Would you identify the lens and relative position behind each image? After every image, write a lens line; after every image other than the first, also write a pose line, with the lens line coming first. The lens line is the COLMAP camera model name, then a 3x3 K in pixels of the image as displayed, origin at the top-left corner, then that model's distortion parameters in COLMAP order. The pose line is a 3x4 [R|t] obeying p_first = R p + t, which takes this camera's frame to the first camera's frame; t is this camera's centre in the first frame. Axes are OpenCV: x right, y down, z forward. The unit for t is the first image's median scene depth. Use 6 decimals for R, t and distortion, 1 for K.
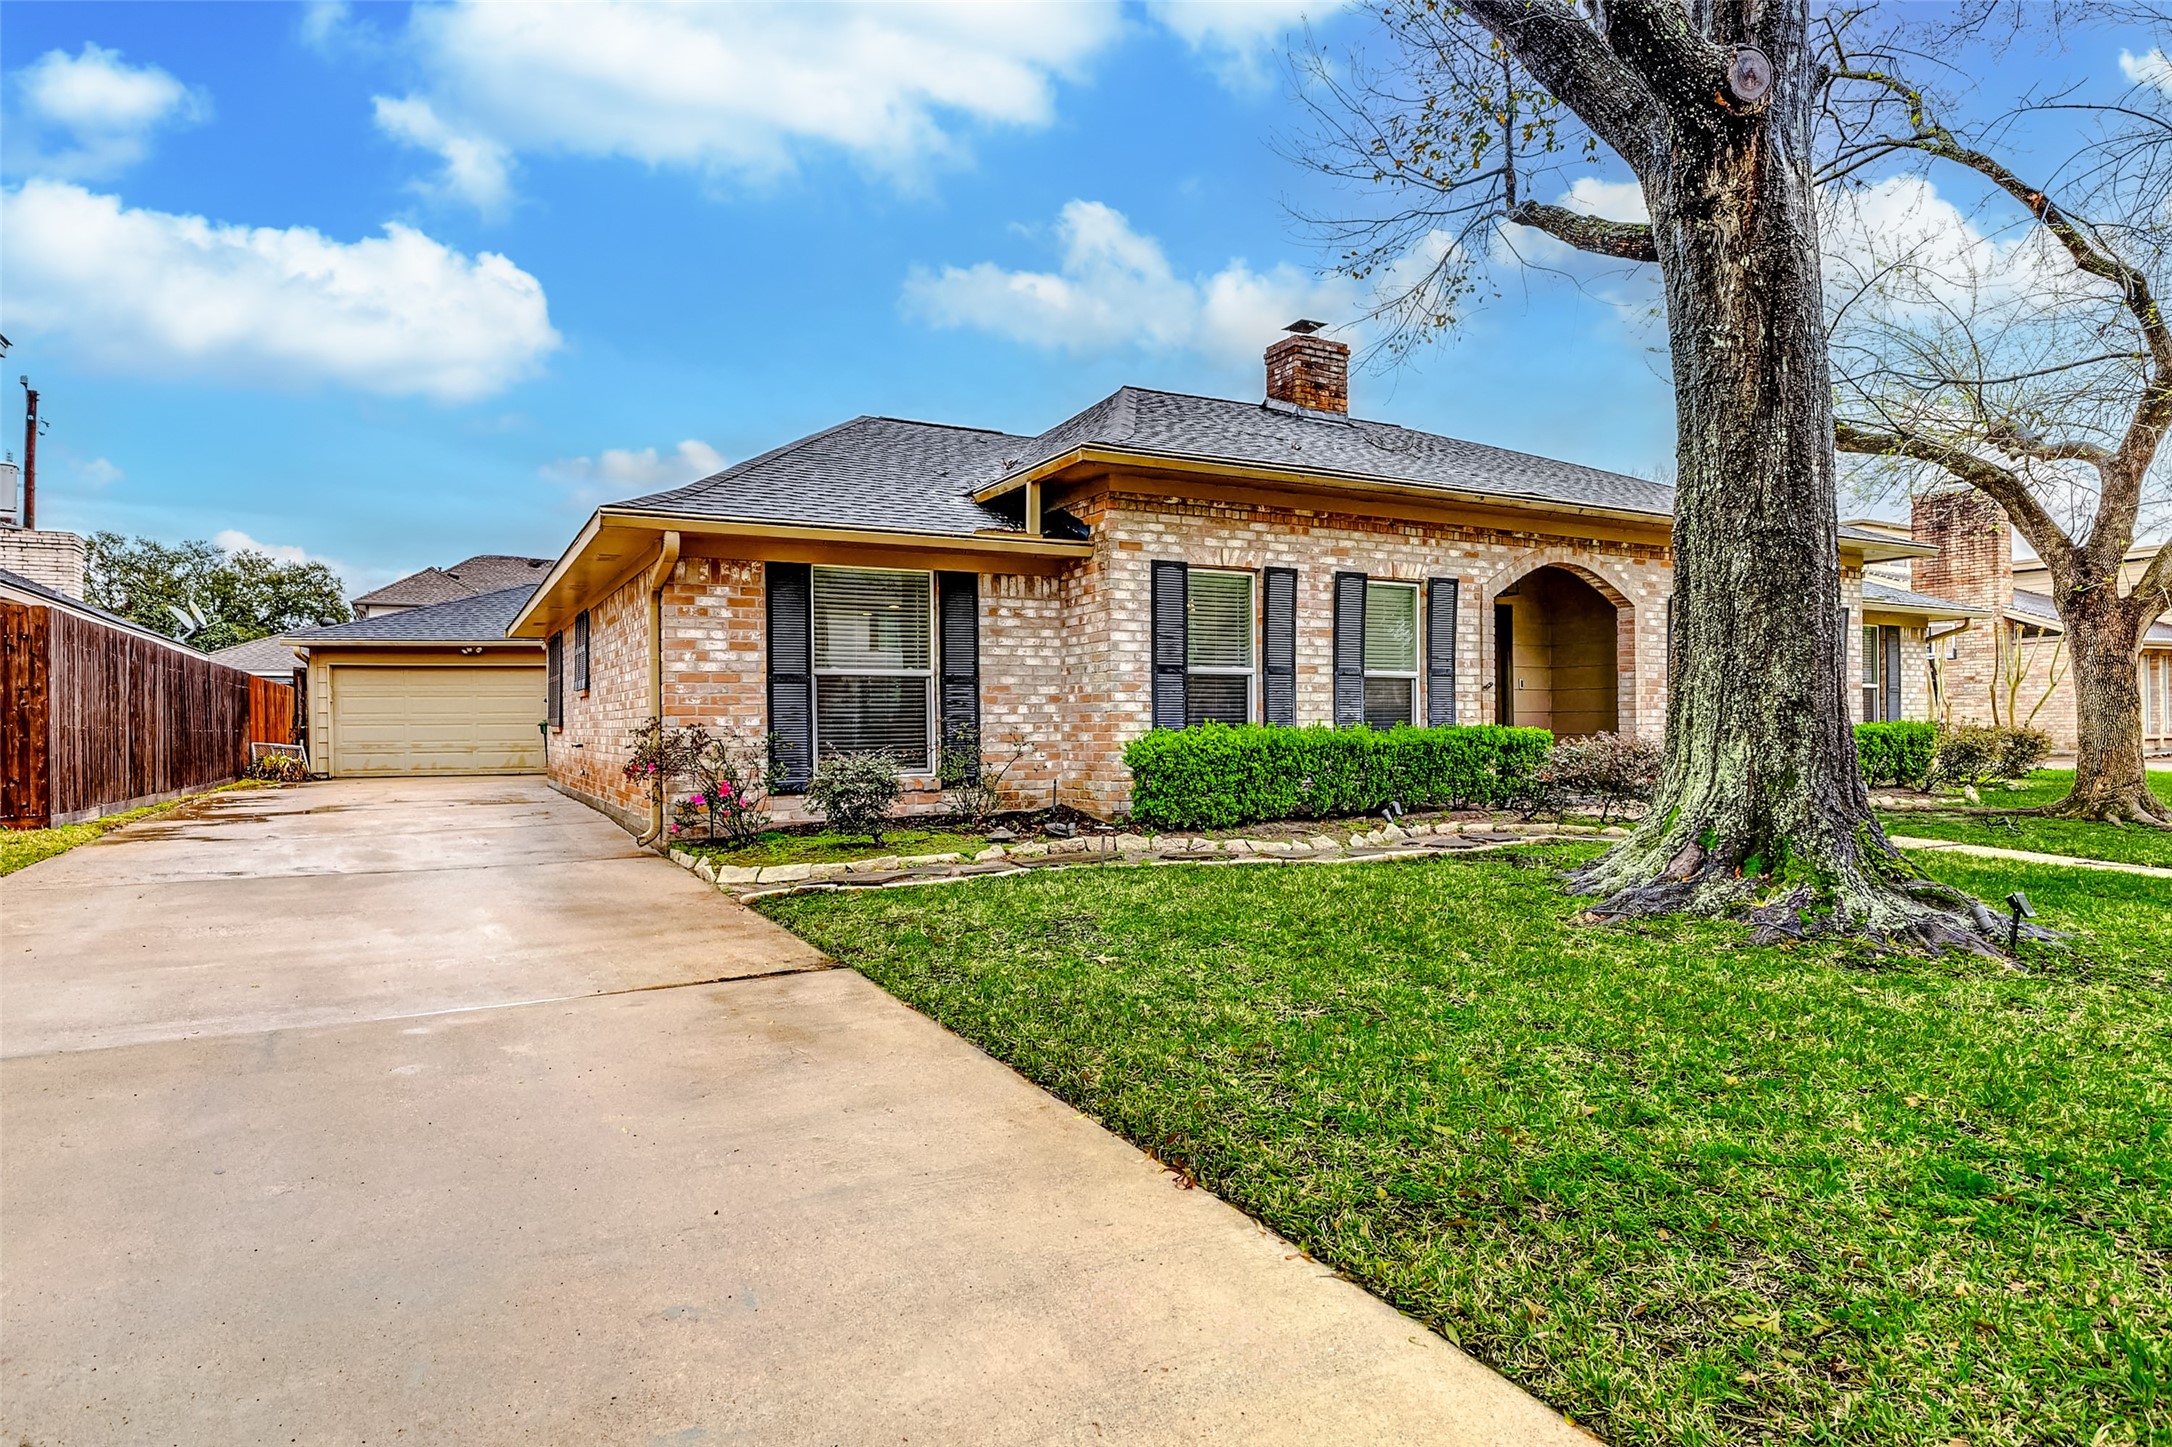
lens RADIAL K [[1221.8, 0, 1090.8], [0, 1221.8, 724.2], [0, 0, 1]] dist [-0.002564, -0.002511]
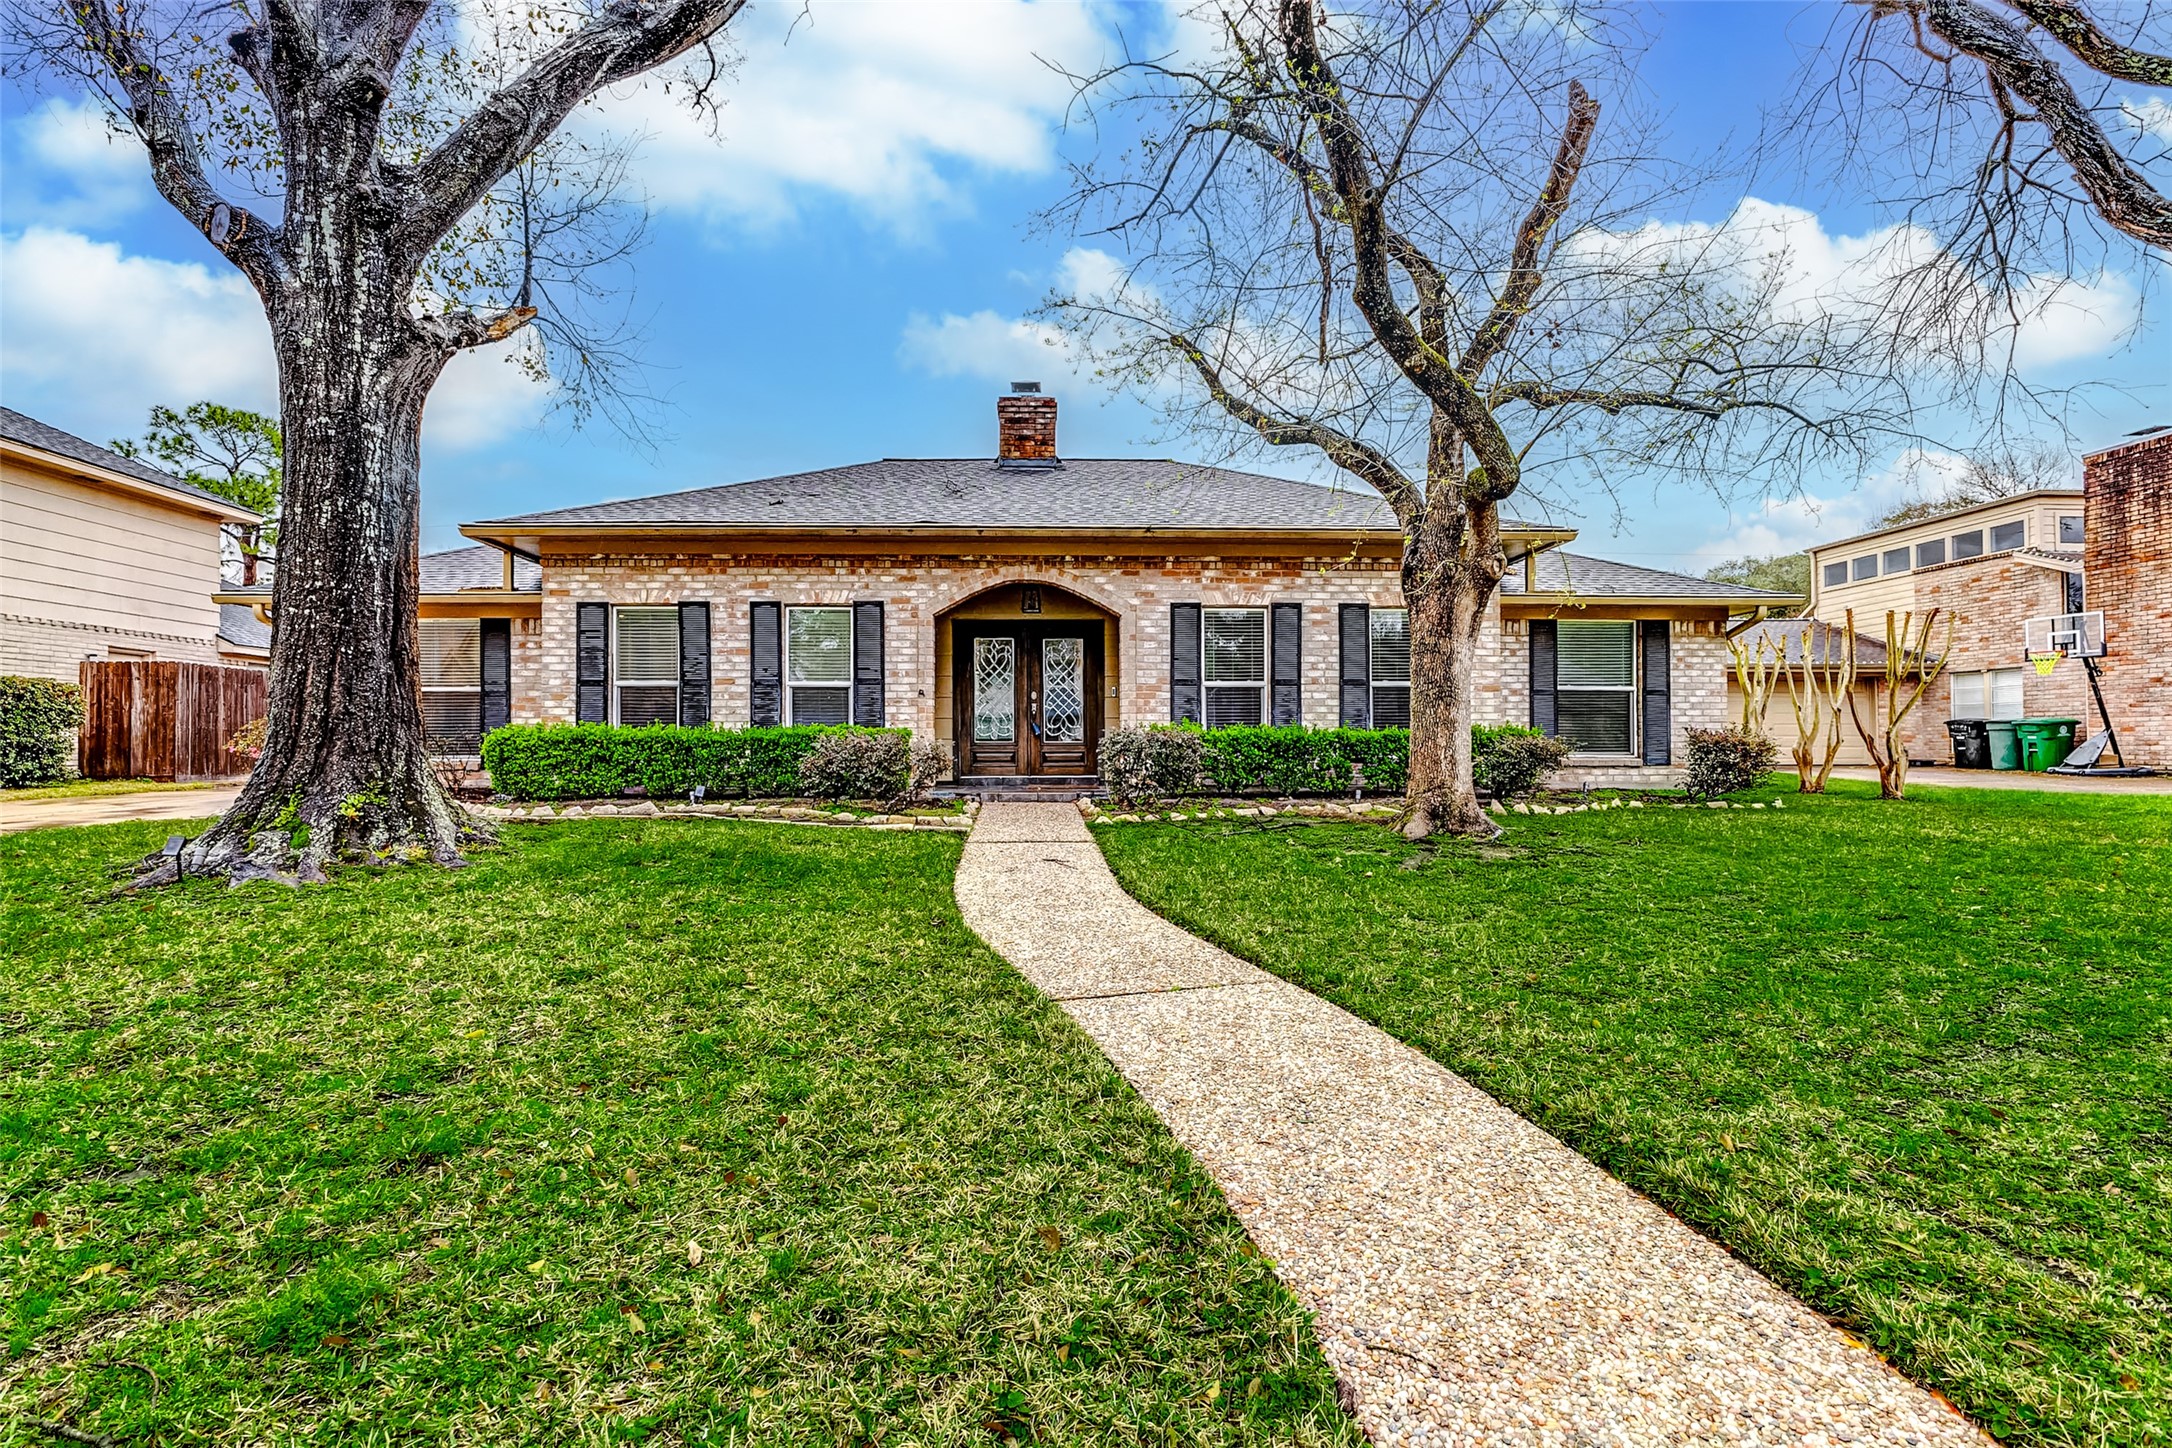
lens RADIAL K [[1037.5, 0, 1076.2], [0, 1037.5, 729.7], [0, 0, 1]] dist [-0.012143, -0.000012]
pose [[0.886287, 0.000146, -0.463137, 0.977235], [-0.006042, 0.999918, -0.011248, 0.014125], [0.463098, 0.012767, 0.886215, 0.226833]]
